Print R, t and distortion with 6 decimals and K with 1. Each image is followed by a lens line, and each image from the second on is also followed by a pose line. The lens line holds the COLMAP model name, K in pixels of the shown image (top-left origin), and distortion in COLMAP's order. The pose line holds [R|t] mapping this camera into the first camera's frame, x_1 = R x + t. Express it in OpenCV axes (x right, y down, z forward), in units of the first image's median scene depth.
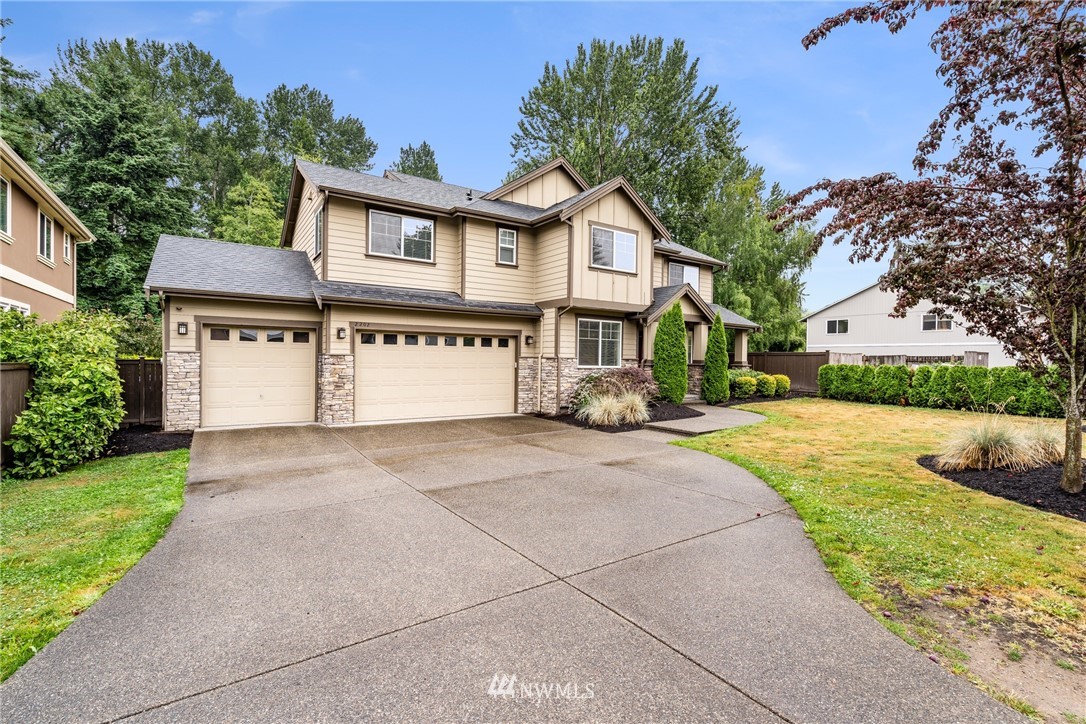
lens RADIAL K [[488.5, 0, 540.3], [0, 488.5, 363.4], [0, 0, 1]] dist [-0.002923, 0.000530]
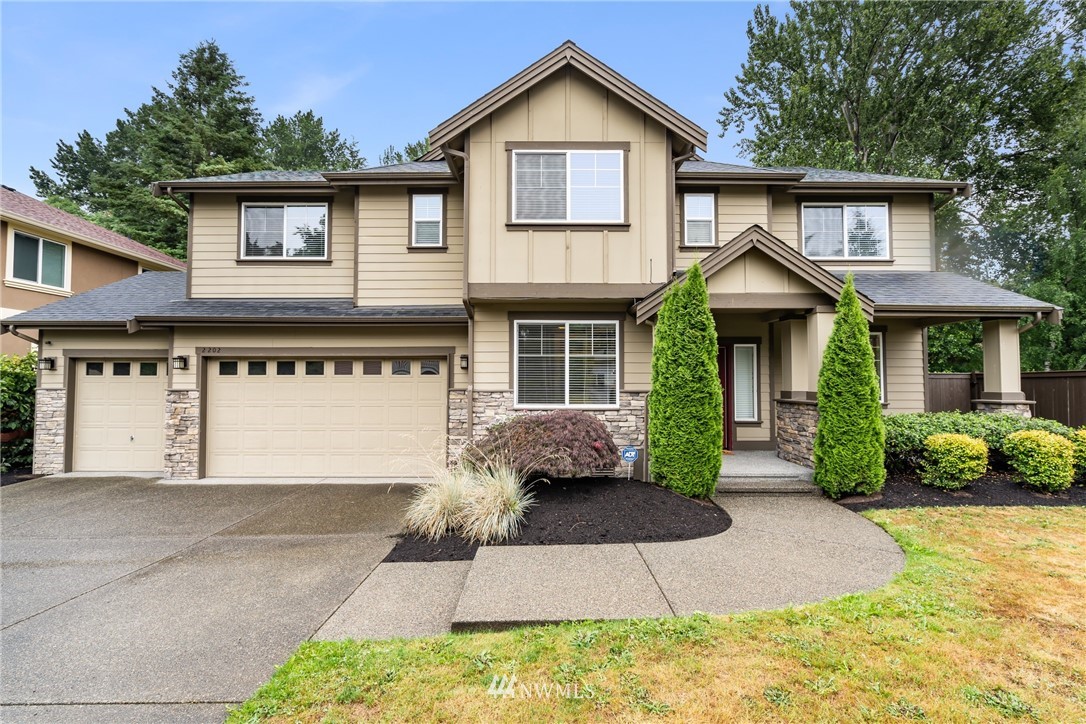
lens RADIAL K [[488.5, 0, 540.3], [0, 488.5, 363.4], [0, 0, 1]] dist [-0.002923, 0.000530]
pose [[0.830986, -0.036269, -0.555110, 0.415122], [0.006344, 0.998425, -0.055737, -0.010947], [0.556258, 0.042795, 0.829907, 0.553244]]
